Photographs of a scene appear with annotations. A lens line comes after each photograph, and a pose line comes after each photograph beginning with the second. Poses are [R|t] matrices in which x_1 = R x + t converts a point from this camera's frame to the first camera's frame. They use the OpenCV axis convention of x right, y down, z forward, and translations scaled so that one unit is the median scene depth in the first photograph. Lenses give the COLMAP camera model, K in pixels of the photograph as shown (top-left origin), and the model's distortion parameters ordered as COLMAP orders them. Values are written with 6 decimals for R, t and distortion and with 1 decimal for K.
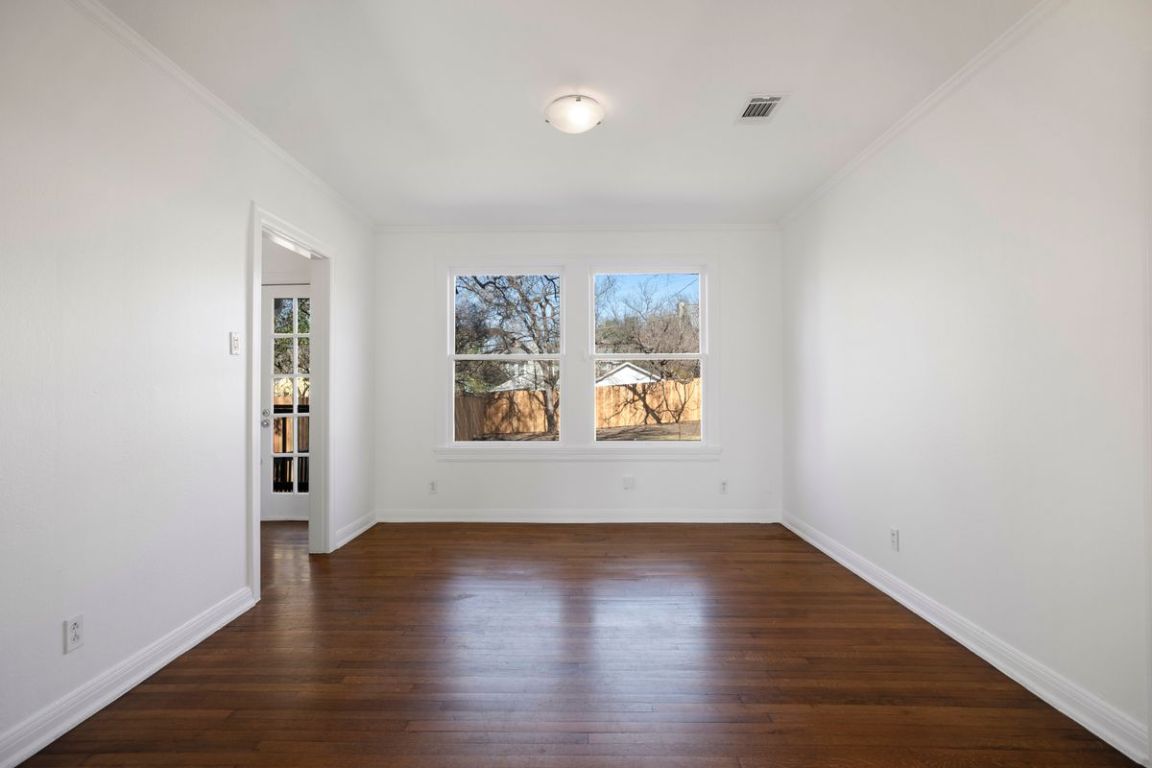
lens RADIAL K [[552.8, 0, 577.9], [0, 552.8, 394.9], [0, 0, 1]] dist [-0.038059, 0.000380]
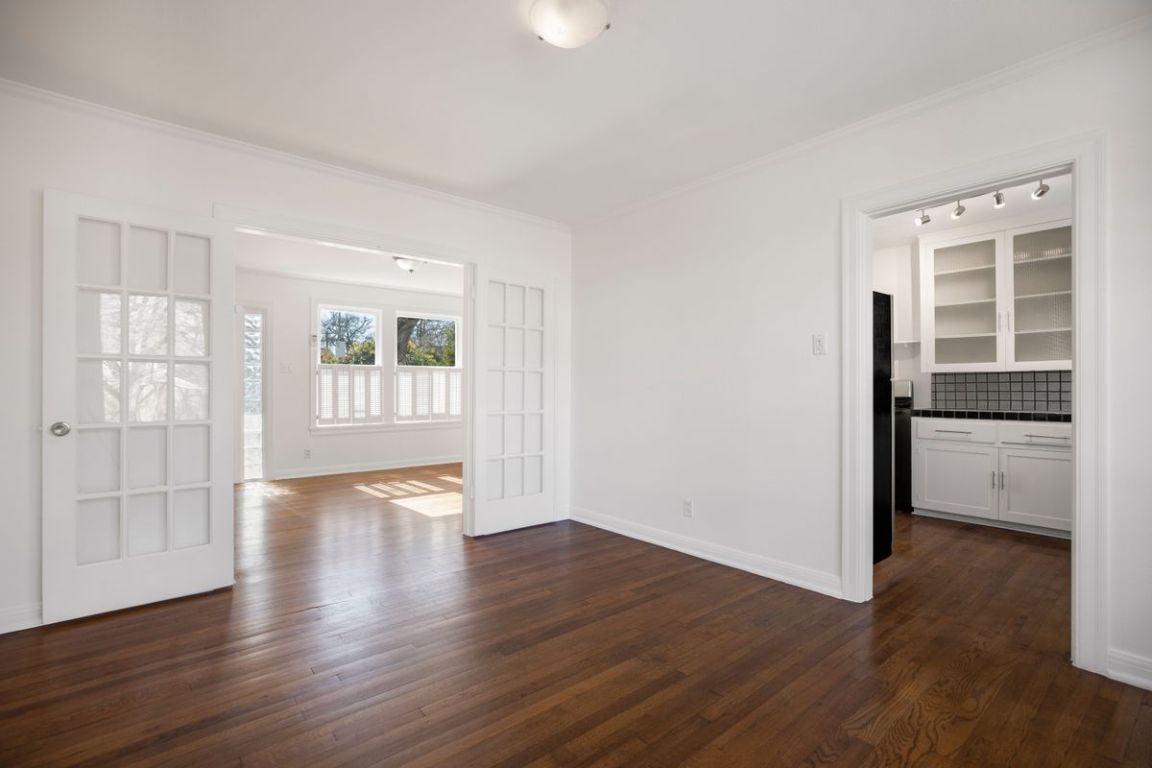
lens RADIAL K [[520.1, 0, 571.9], [0, 520.1, 382.9], [0, 0, 1]] dist [-0.015993, 0.000002]
pose [[-0.755393, -0.004551, -0.655256, 0.249792], [-0.010635, 0.999929, 0.005315, -0.009662], [0.655186, 0.010984, -0.755388, 0.838624]]
